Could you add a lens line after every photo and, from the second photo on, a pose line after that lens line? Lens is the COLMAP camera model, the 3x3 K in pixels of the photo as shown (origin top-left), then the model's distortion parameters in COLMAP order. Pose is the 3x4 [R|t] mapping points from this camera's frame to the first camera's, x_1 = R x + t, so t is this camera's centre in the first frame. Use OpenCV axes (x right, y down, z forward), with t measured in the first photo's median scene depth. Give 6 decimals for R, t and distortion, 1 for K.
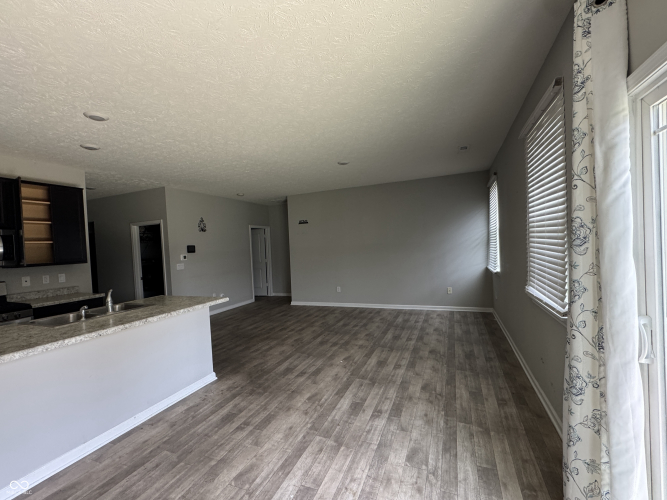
lens RADIAL K [[293.5, 0, 333.7], [0, 293.5, 251.4], [0, 0, 1]] dist [-0.000861, -0.000040]
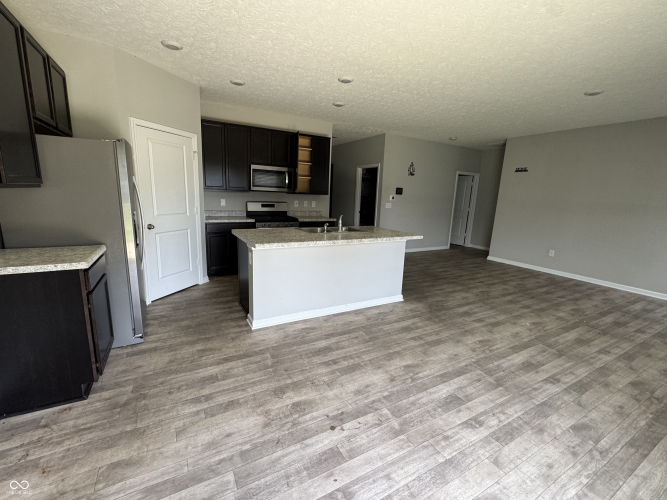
lens RADIAL K [[293.5, 0, 333.7], [0, 293.5, 251.4], [0, 0, 1]] dist [-0.000861, -0.000040]
pose [[0.780547, 0.200114, -0.592199, 0.052976], [-0.091124, 0.973679, 0.208915, 0.008990], [0.618419, -0.109105, 0.778238, -0.095829]]
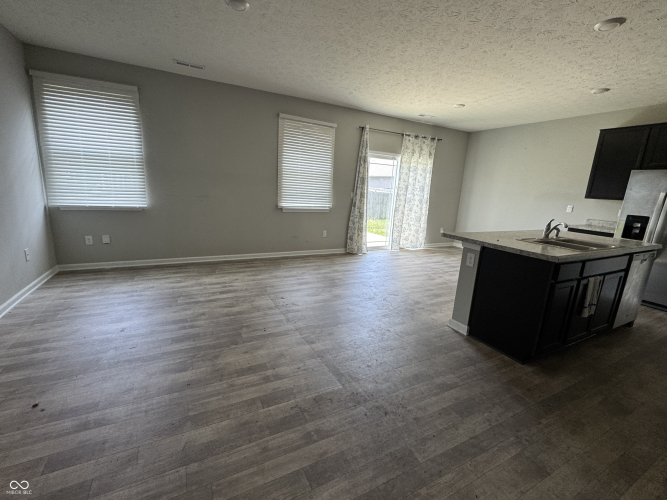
lens RADIAL K [[293.5, 0, 333.7], [0, 293.5, 251.4], [0, 0, 1]] dist [-0.000861, -0.000040]
pose [[-0.763851, -0.137571, 0.630560, -0.647402], [-0.007261, 0.978788, 0.204748, 0.024664], [-0.645351, 0.151819, -0.748647, 1.799453]]
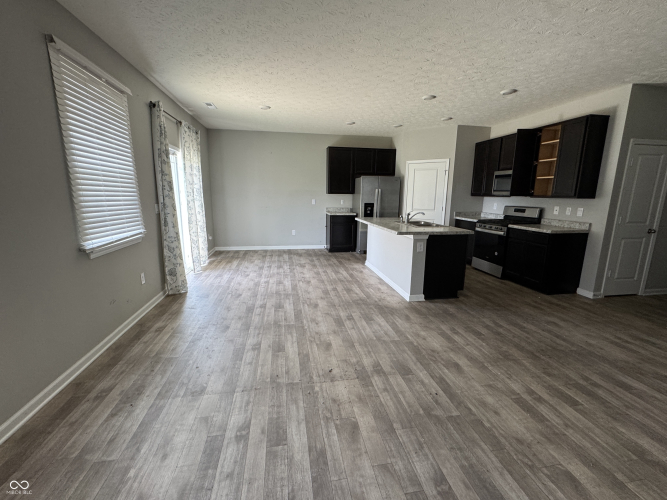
lens RADIAL K [[293.5, 0, 333.7], [0, 293.5, 251.4], [0, 0, 1]] dist [-0.000861, -0.000040]
pose [[-0.847808, 0.140833, -0.511260, 0.403929], [0.017451, 0.970978, 0.238530, -0.040530], [0.530016, 0.193306, -0.825661, 1.693905]]
